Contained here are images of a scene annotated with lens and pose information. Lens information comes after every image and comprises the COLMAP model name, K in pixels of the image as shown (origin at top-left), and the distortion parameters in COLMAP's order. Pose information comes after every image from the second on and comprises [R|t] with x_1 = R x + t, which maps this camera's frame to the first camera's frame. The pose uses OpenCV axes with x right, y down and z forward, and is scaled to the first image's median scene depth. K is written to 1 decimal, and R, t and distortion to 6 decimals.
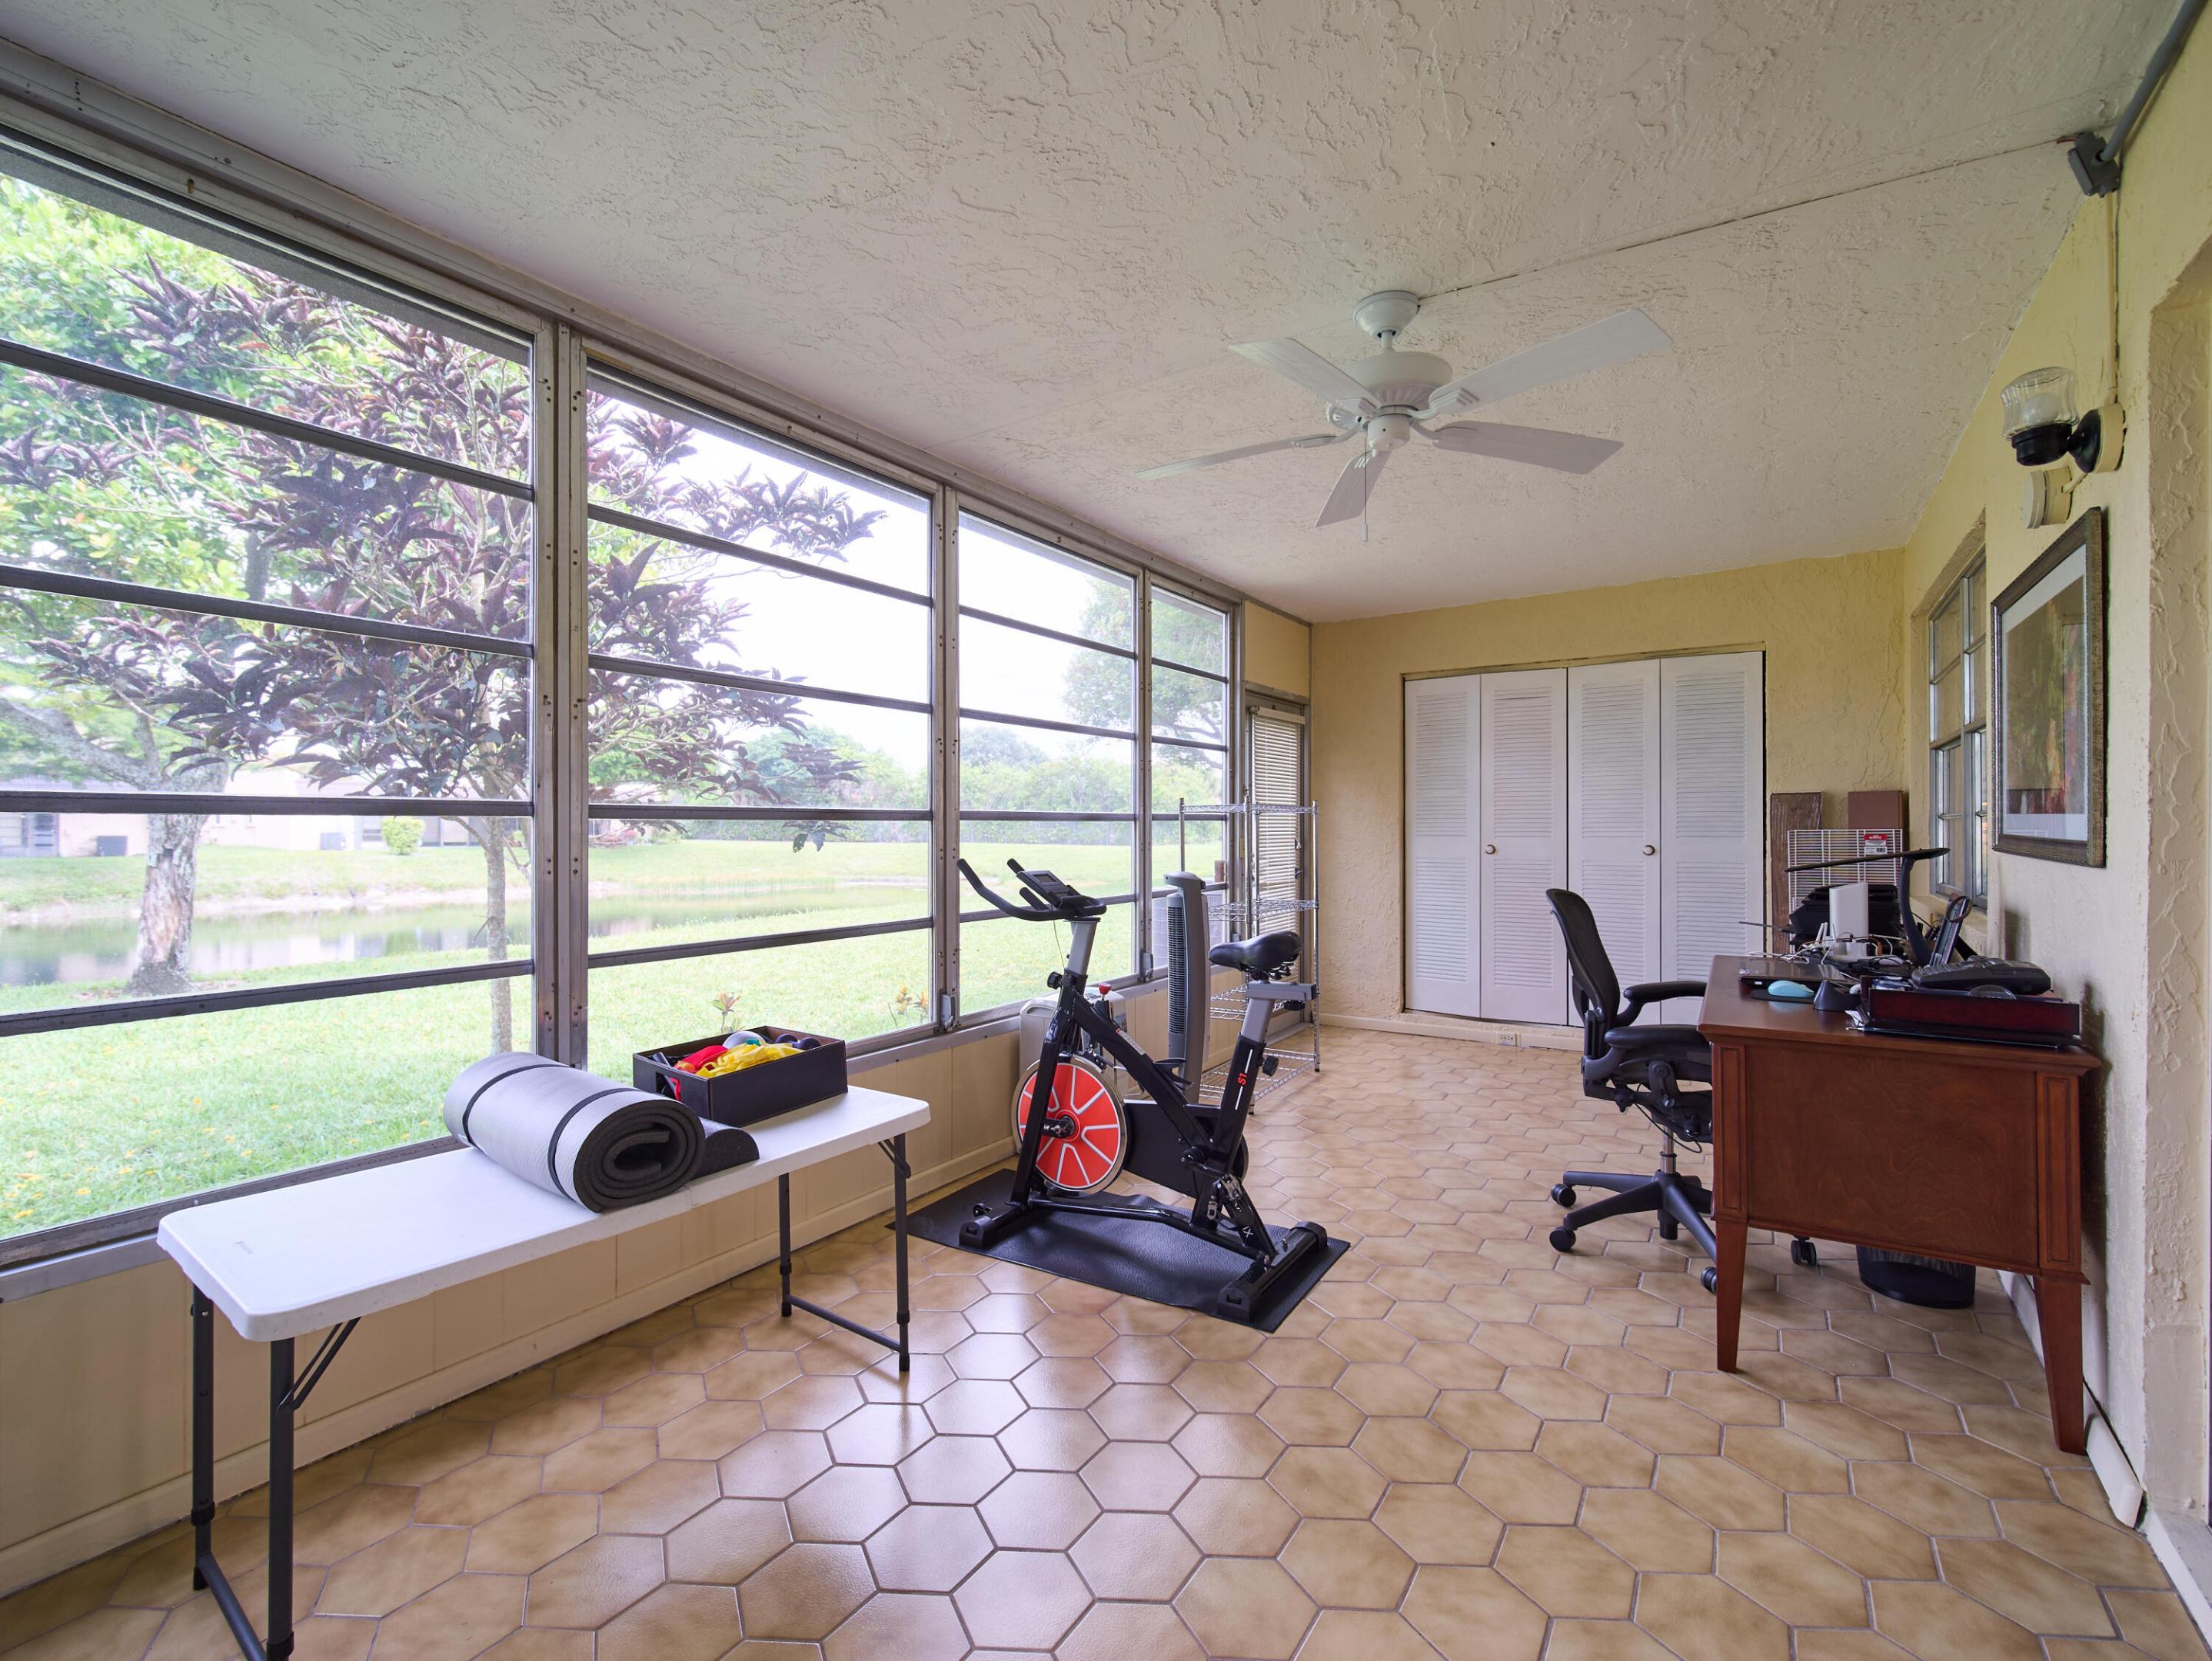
lens RADIAL K [[982.5, 0, 1099.9], [0, 982.5, 820.9], [0, 0, 1]] dist [0.000457, -0.001636]
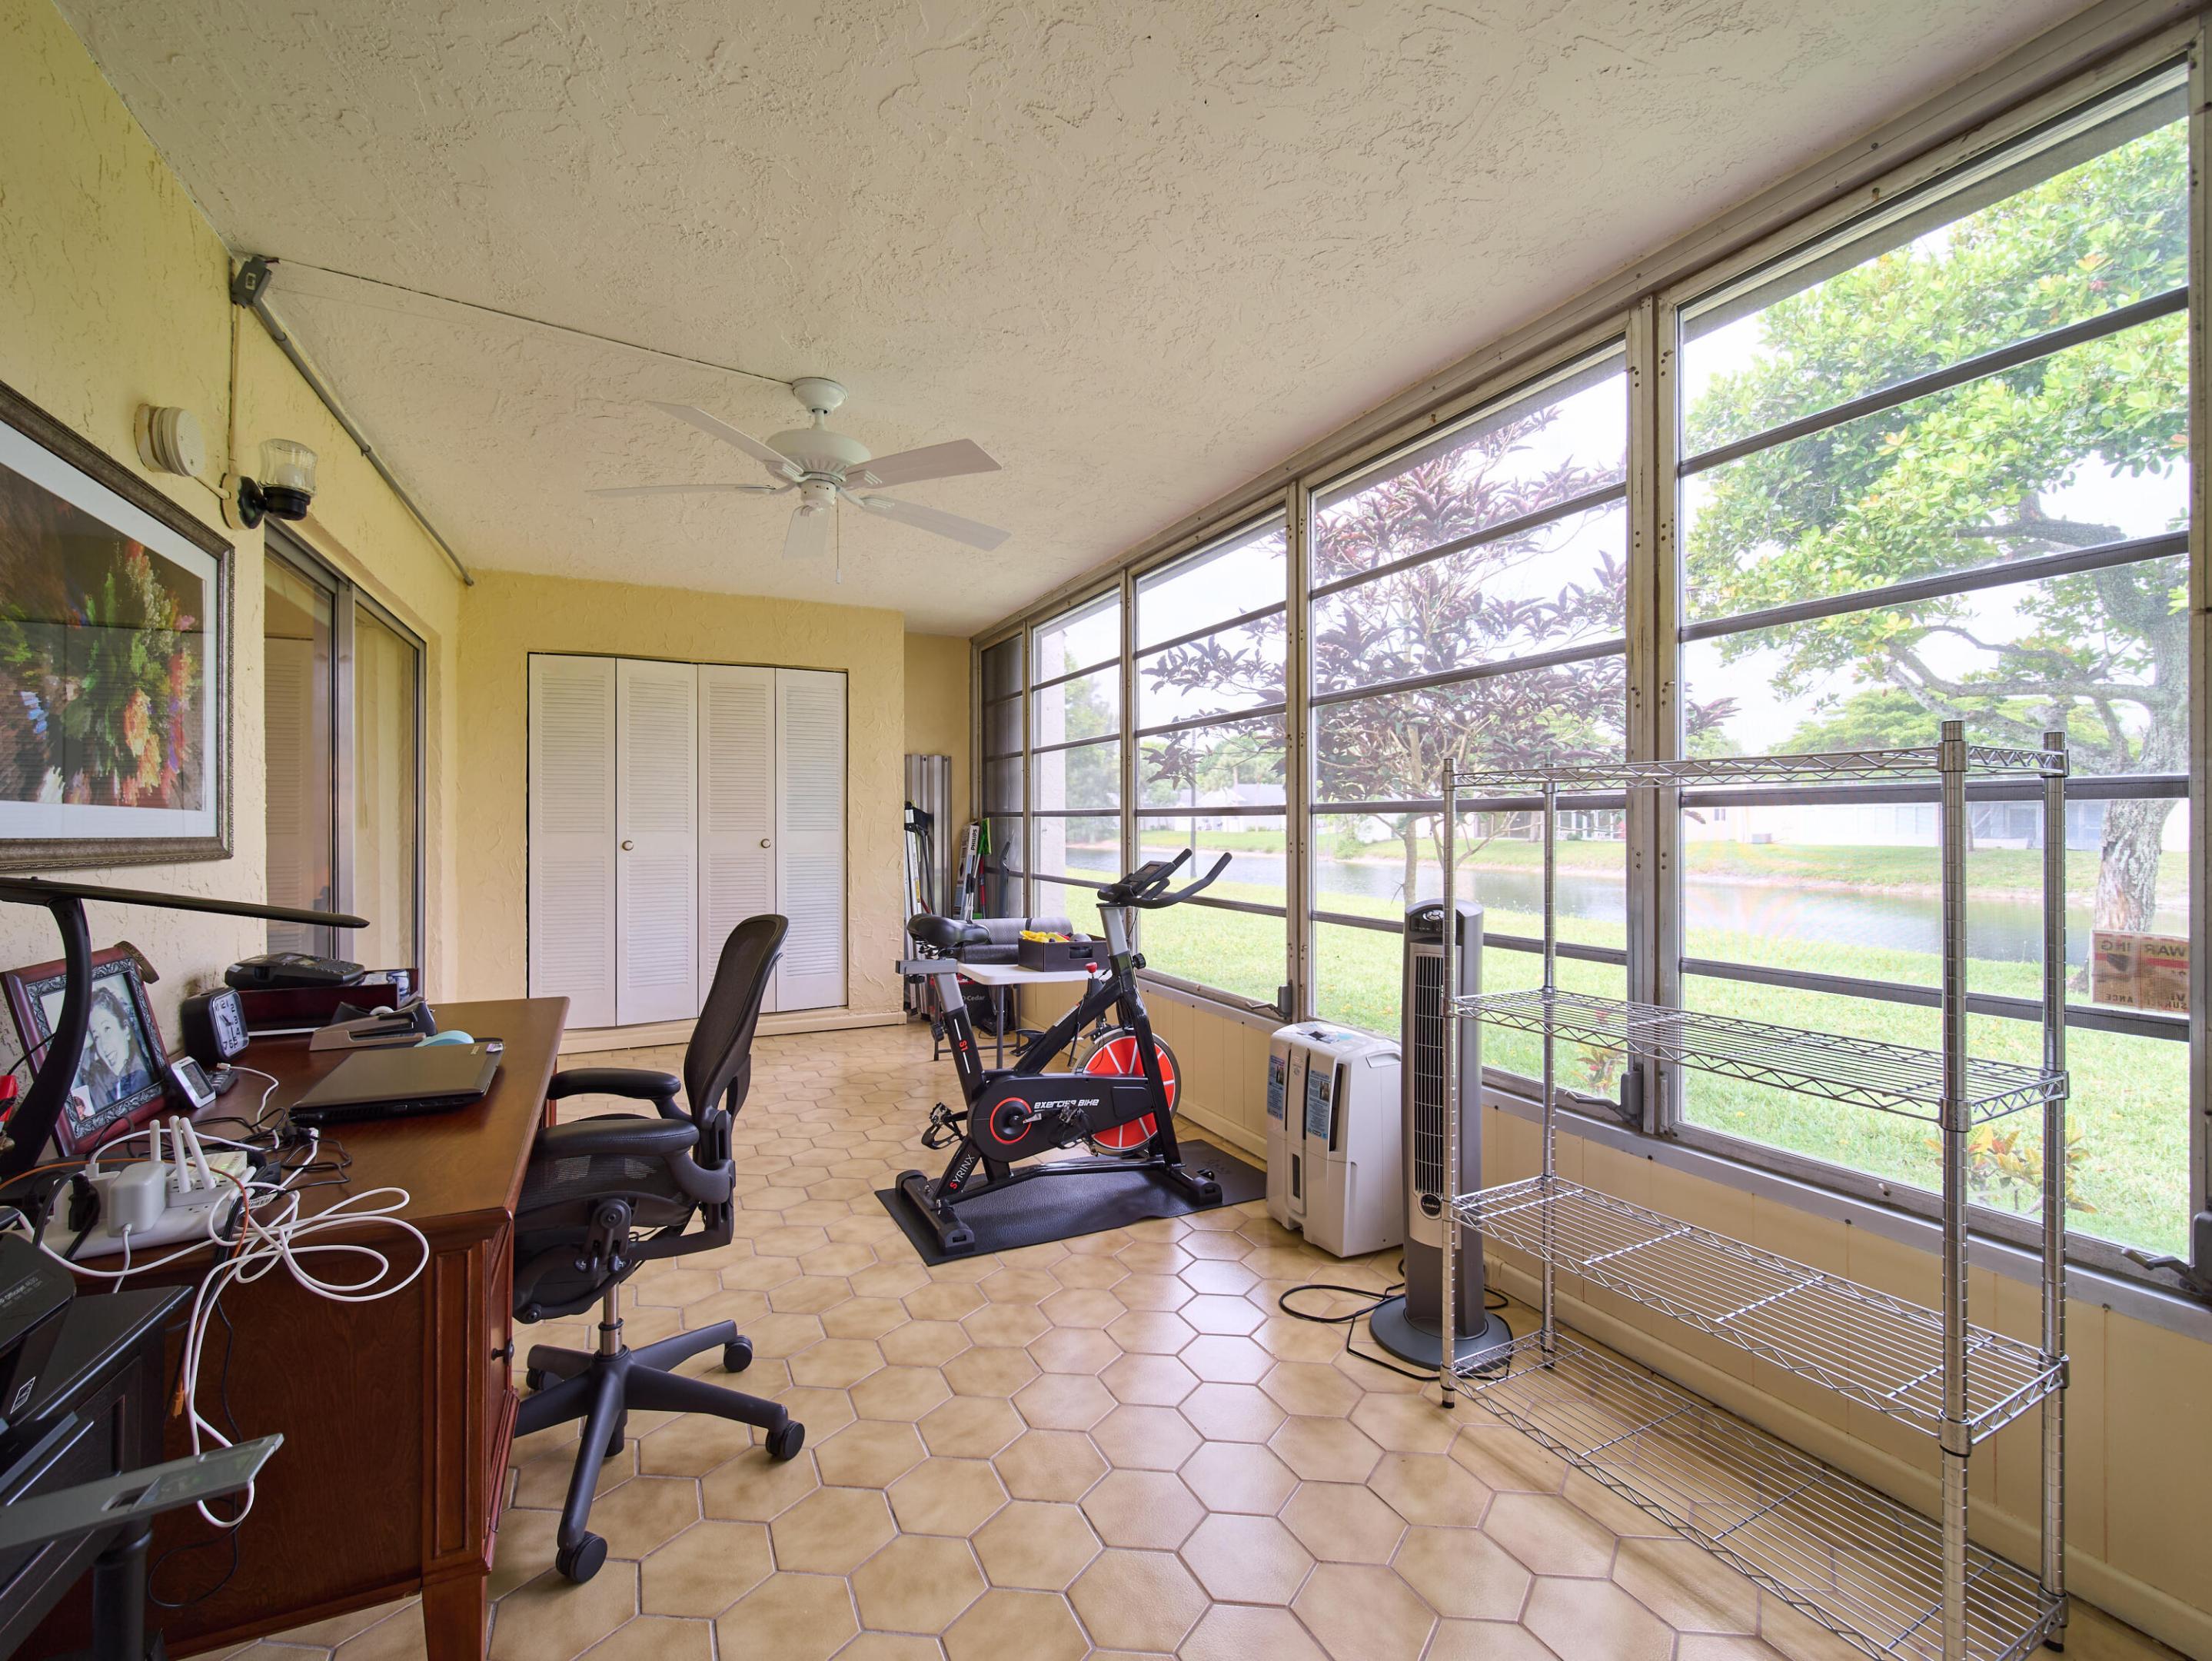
lens RADIAL K [[982.5, 0, 1105.2], [0, 982.5, 822.1], [0, 0, 1]] dist [0.000457, -0.001636]
pose [[-0.507909, 0.002605, -0.861407, 0.726187], [0.007159, 0.999974, -0.001196, 0.006076], [0.861381, -0.006774, -0.507914, 1.206245]]
